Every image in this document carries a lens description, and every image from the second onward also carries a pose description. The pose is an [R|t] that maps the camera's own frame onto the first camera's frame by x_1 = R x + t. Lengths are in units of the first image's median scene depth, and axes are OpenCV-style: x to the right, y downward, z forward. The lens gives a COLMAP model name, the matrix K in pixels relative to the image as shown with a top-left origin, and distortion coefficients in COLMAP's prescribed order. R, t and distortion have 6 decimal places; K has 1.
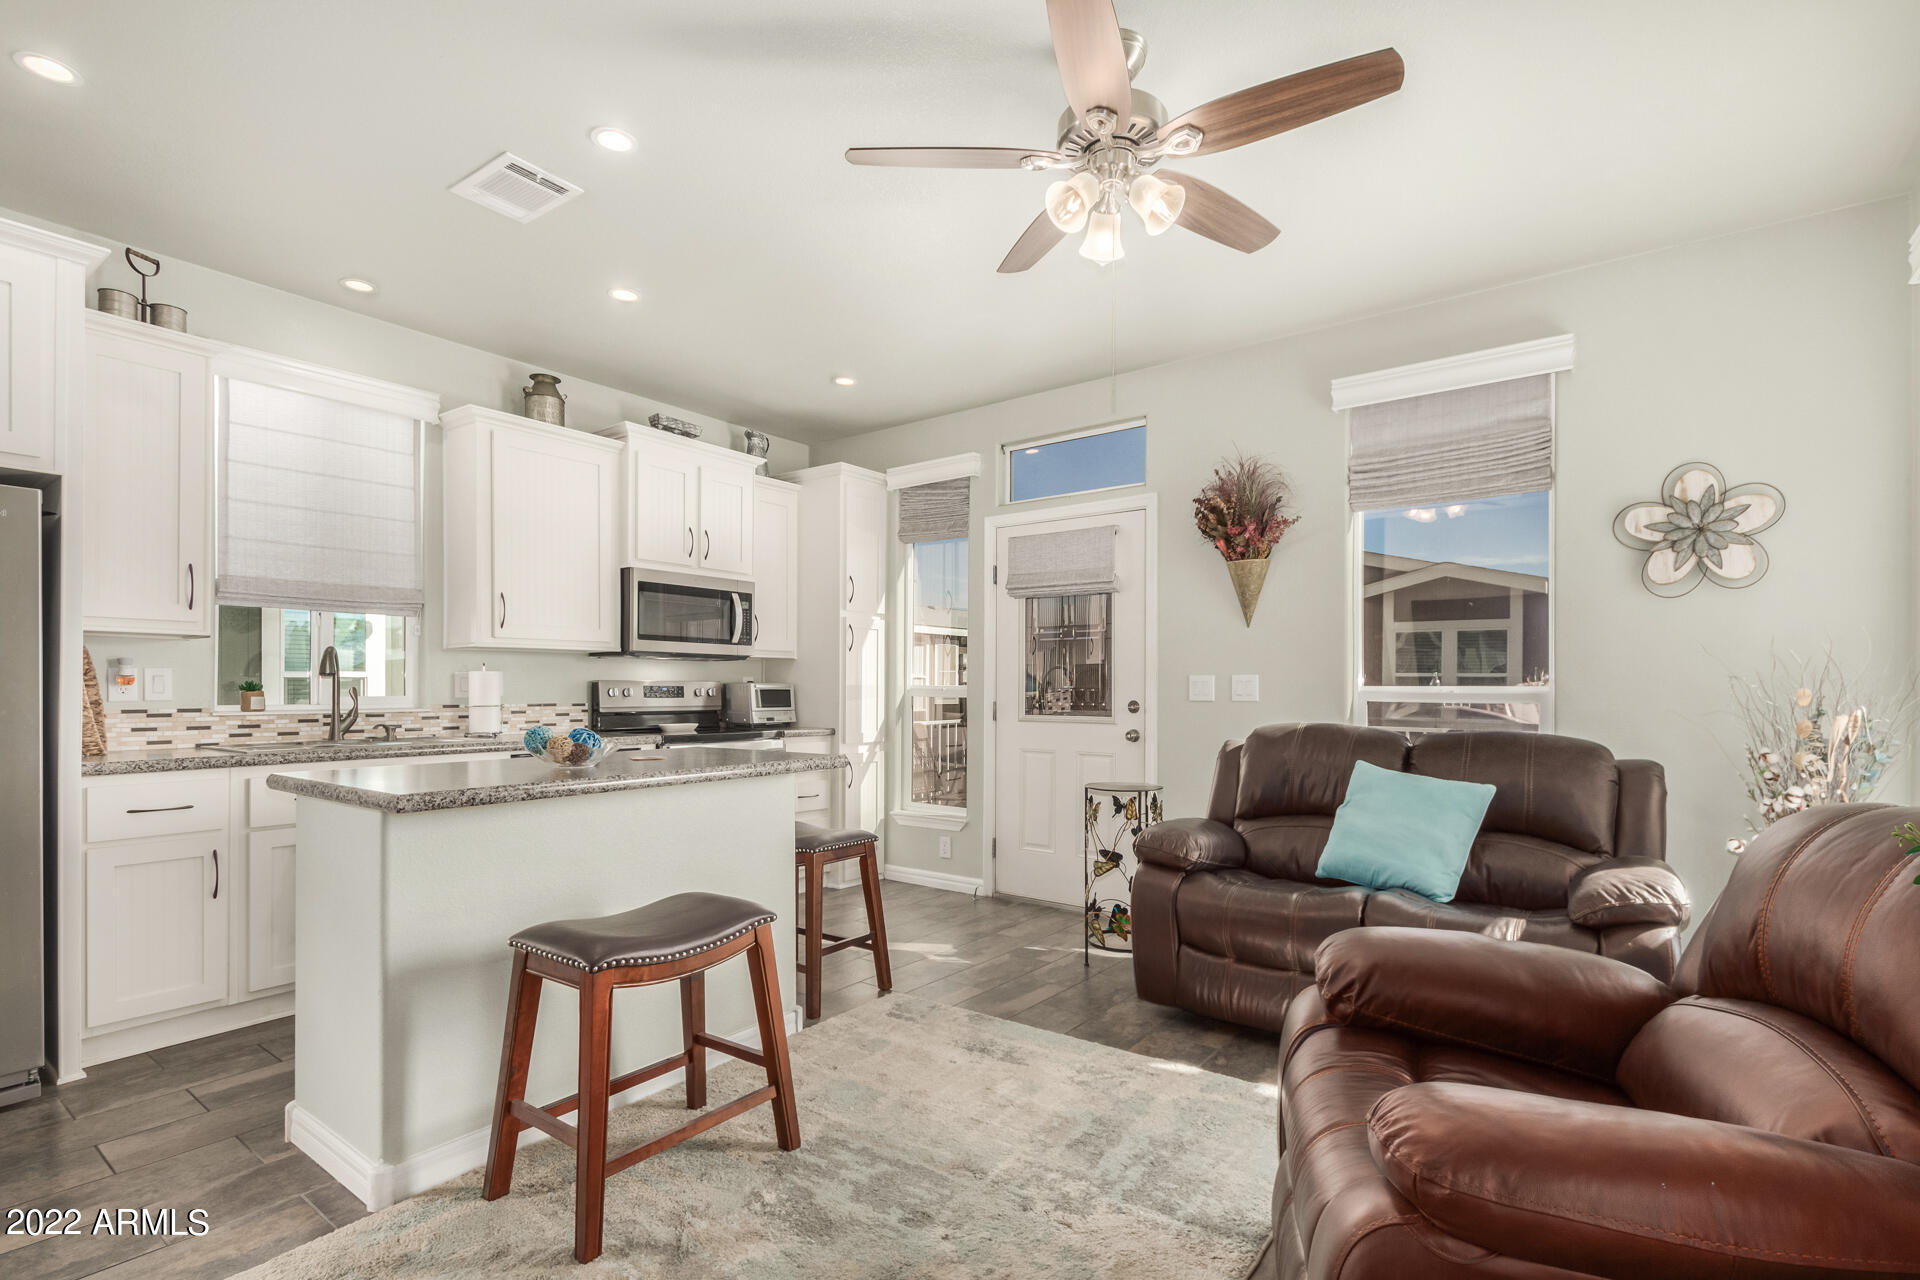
lens RADIAL K [[899.4, 0, 934.3], [0, 899.4, 686.3], [0, 0, 1]] dist [0.006725, -0.003709]
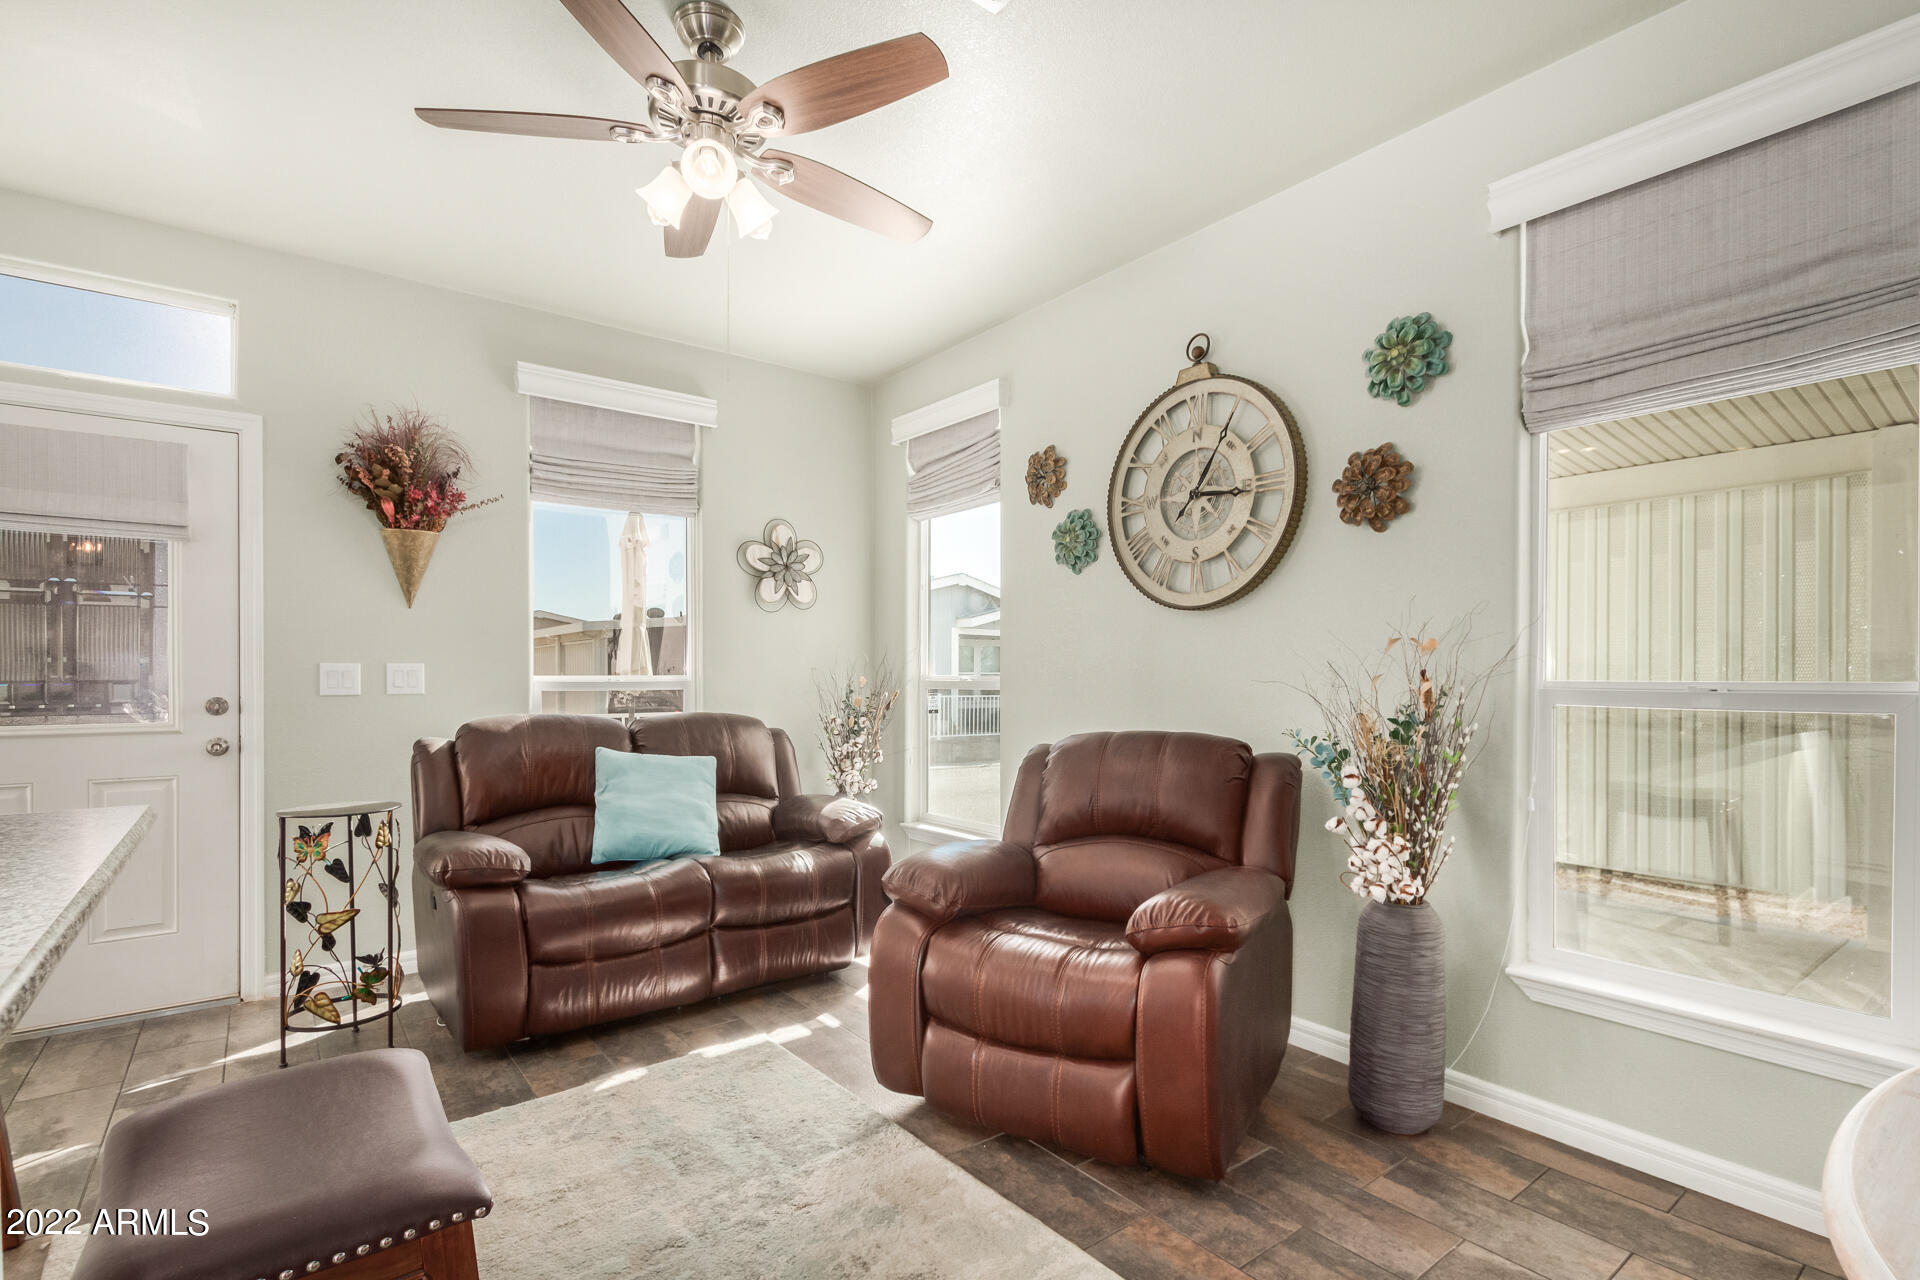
lens RADIAL K [[899.4, 0, 1000.3], [0, 899.4, 680.9], [0, 0, 1]] dist [0.006725, -0.003709]
pose [[0.223219, -0.010372, 0.974713, -0.390285], [0.001584, 0.999946, 0.010278, -0.004053], [-0.974767, -0.000750, 0.223224, 0.273638]]
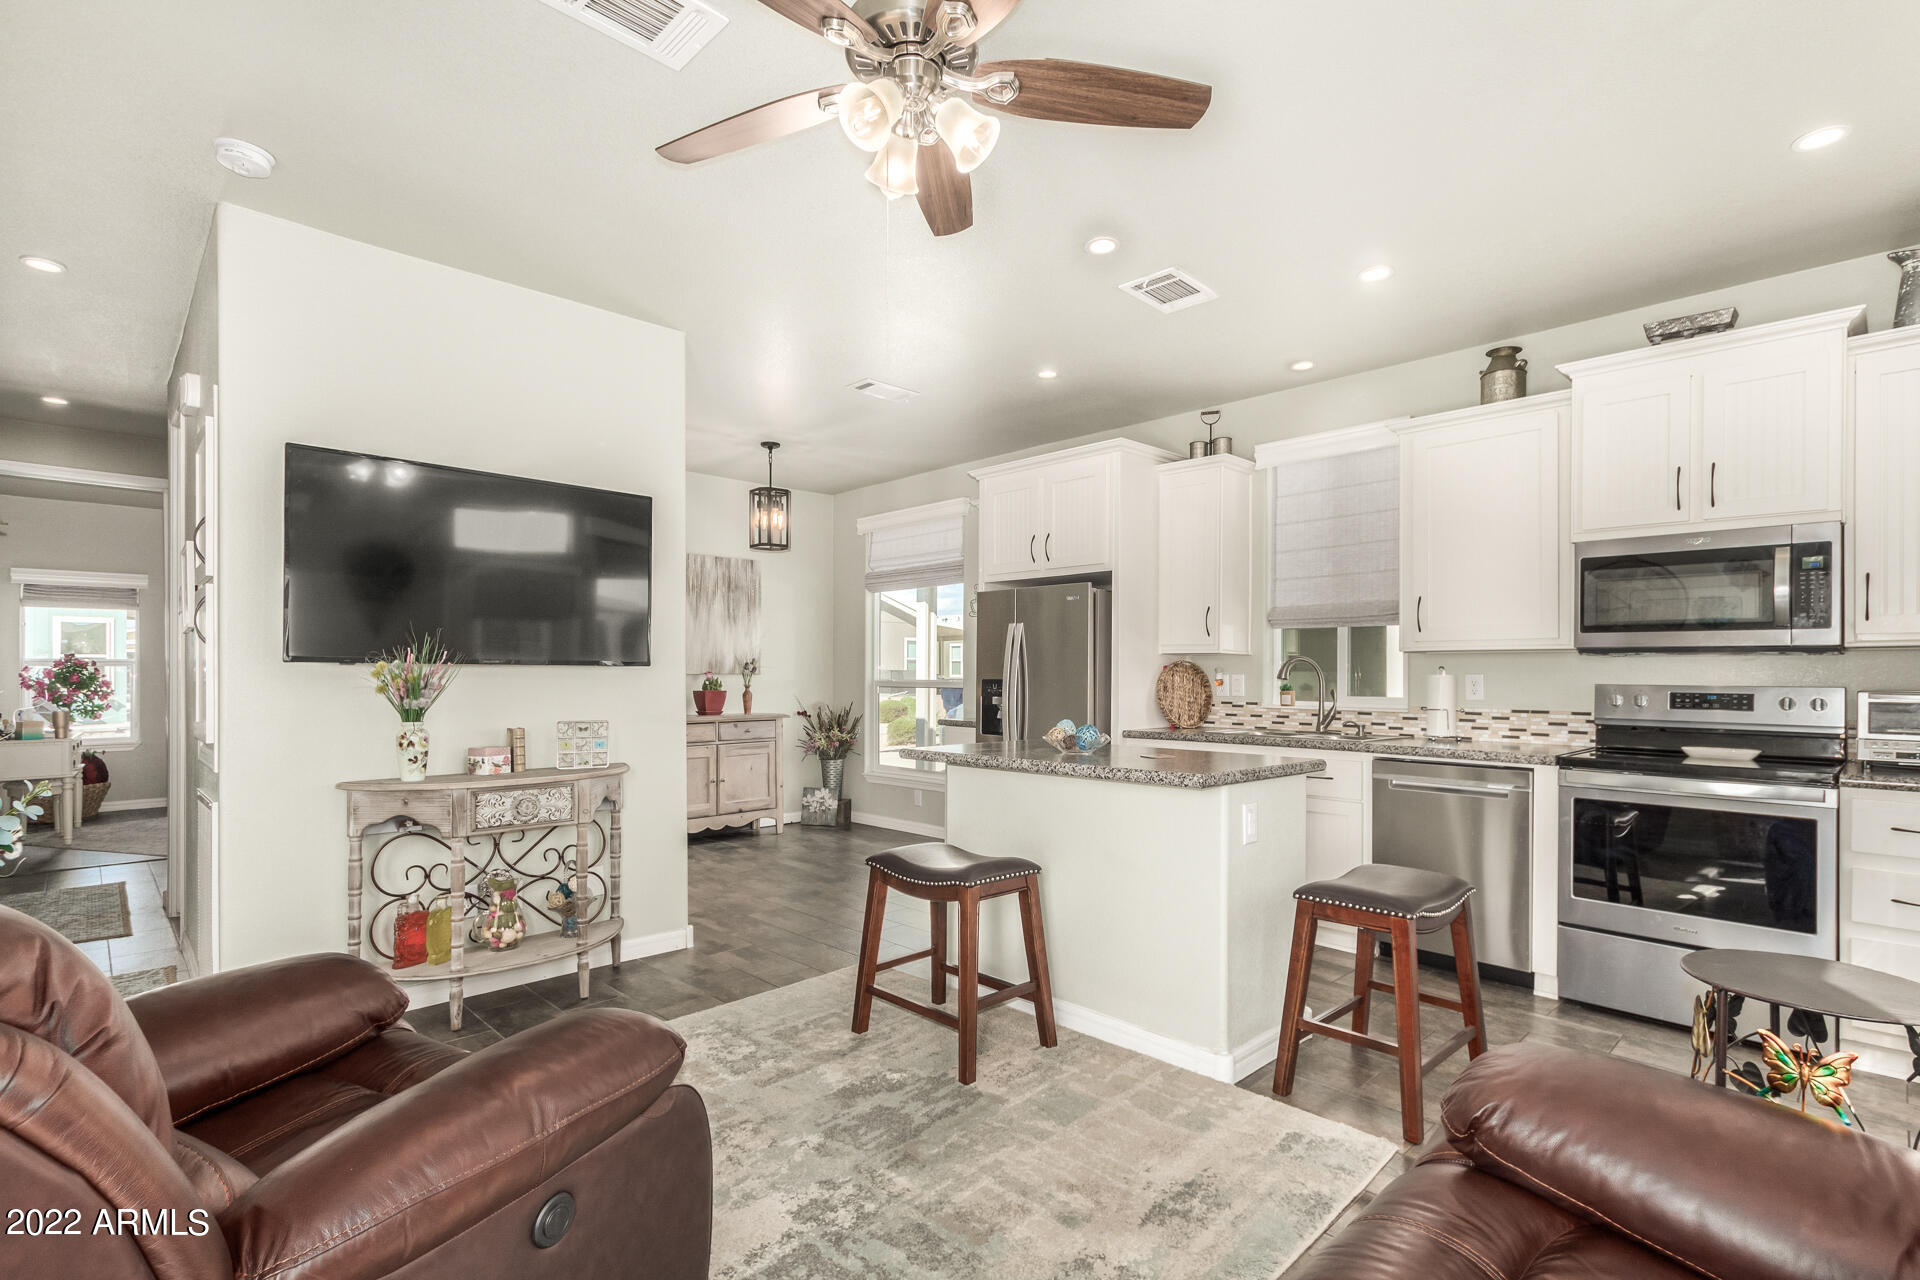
lens RADIAL K [[899.4, 0, 1029.5], [0, 899.4, 679.2], [0, 0, 1]] dist [0.006725, -0.003709]
pose [[-0.092786, 0.003896, -0.995678, 0.580758], [-0.005137, 0.999977, 0.004392, -0.014987], [0.995673, 0.005522, -0.092764, 0.681467]]
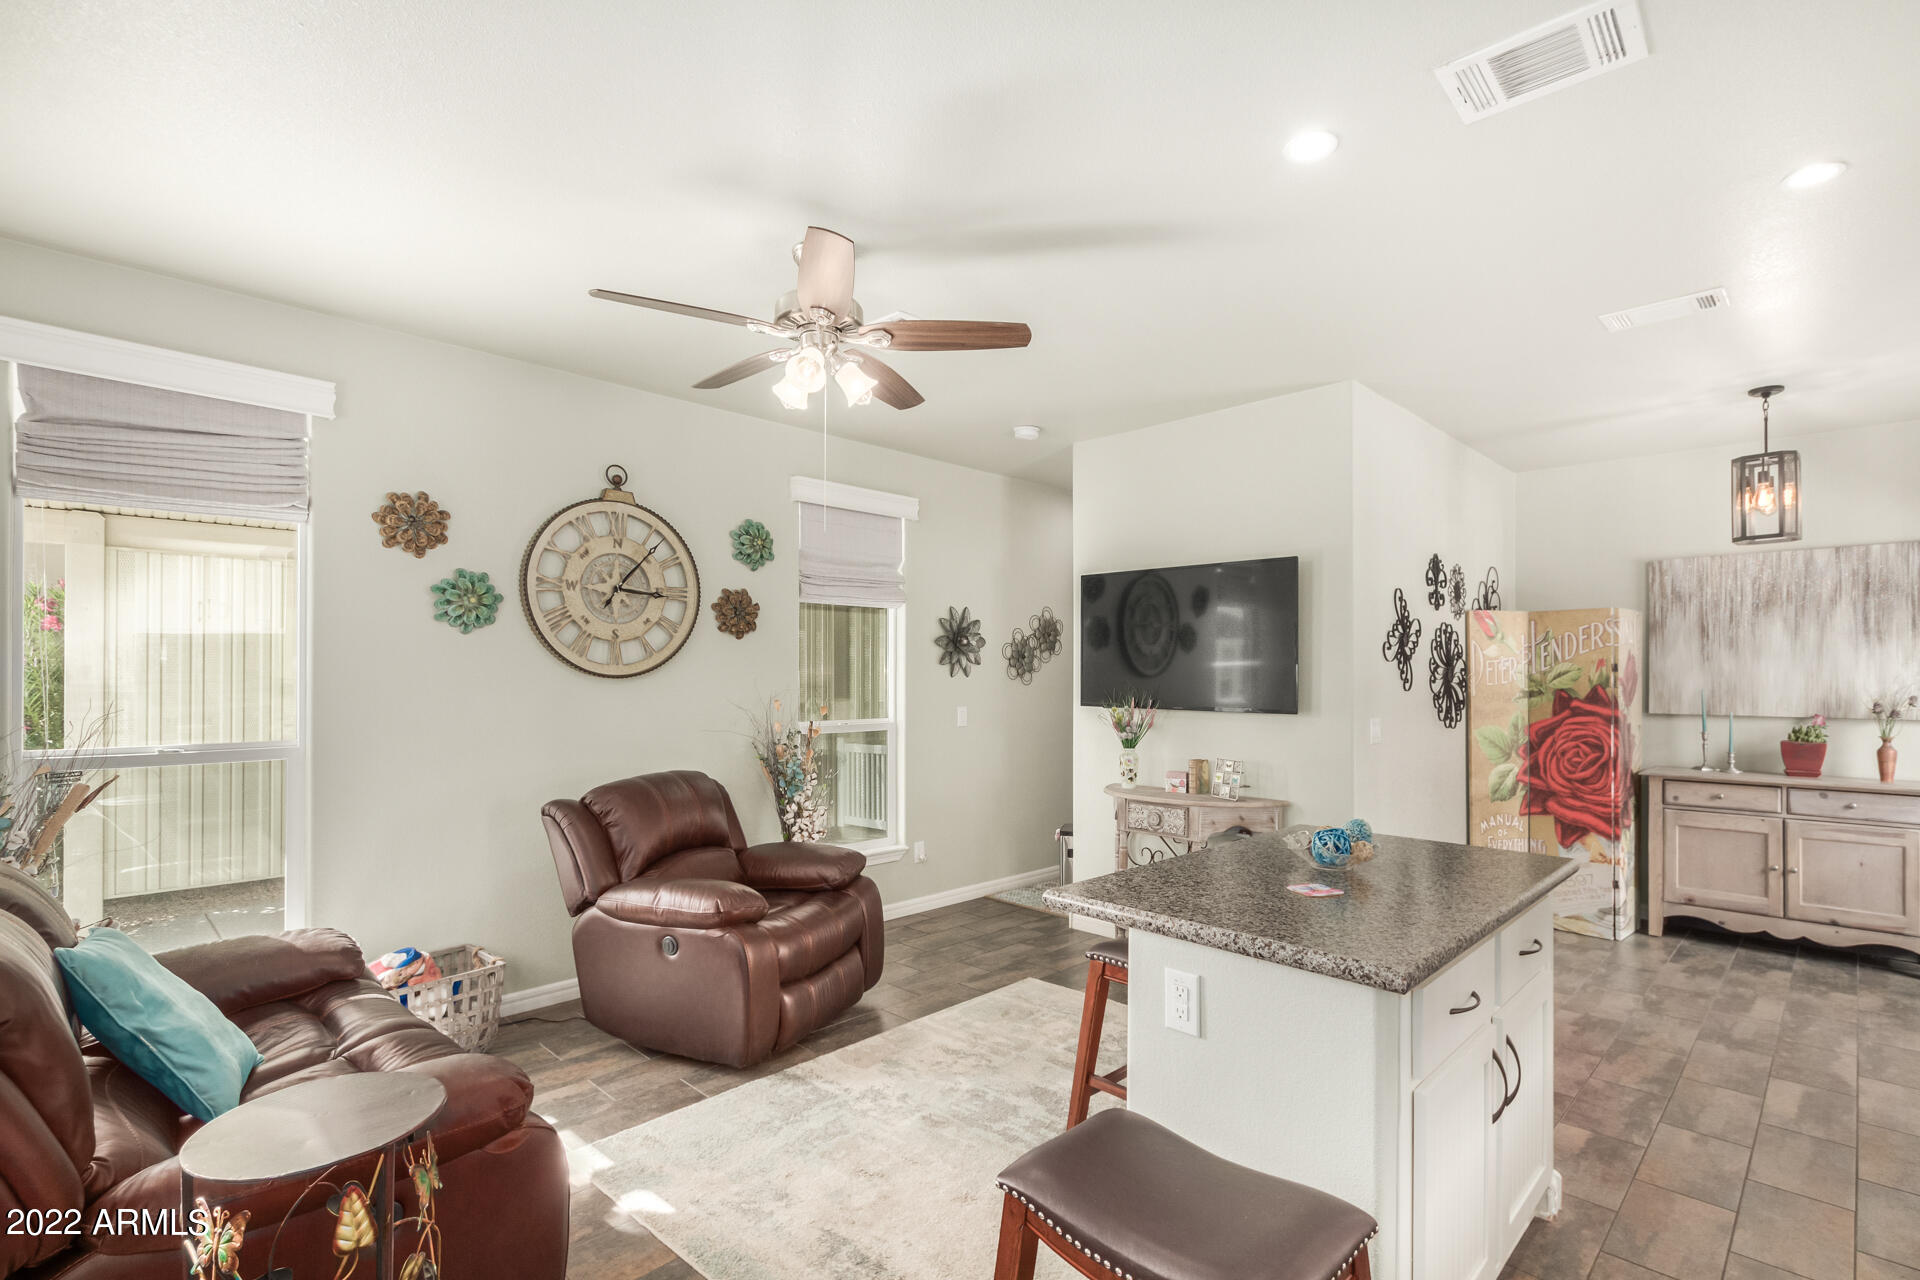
lens RADIAL K [[899.4, 0, 948.4], [0, 899.4, 668.5], [0, 0, 1]] dist [0.006725, -0.003709]
pose [[-0.989487, -0.002807, 0.144595, -0.094102], [-0.004354, 0.999937, -0.010384, -0.061294], [-0.144556, -0.010904, -0.989437, 1.263025]]
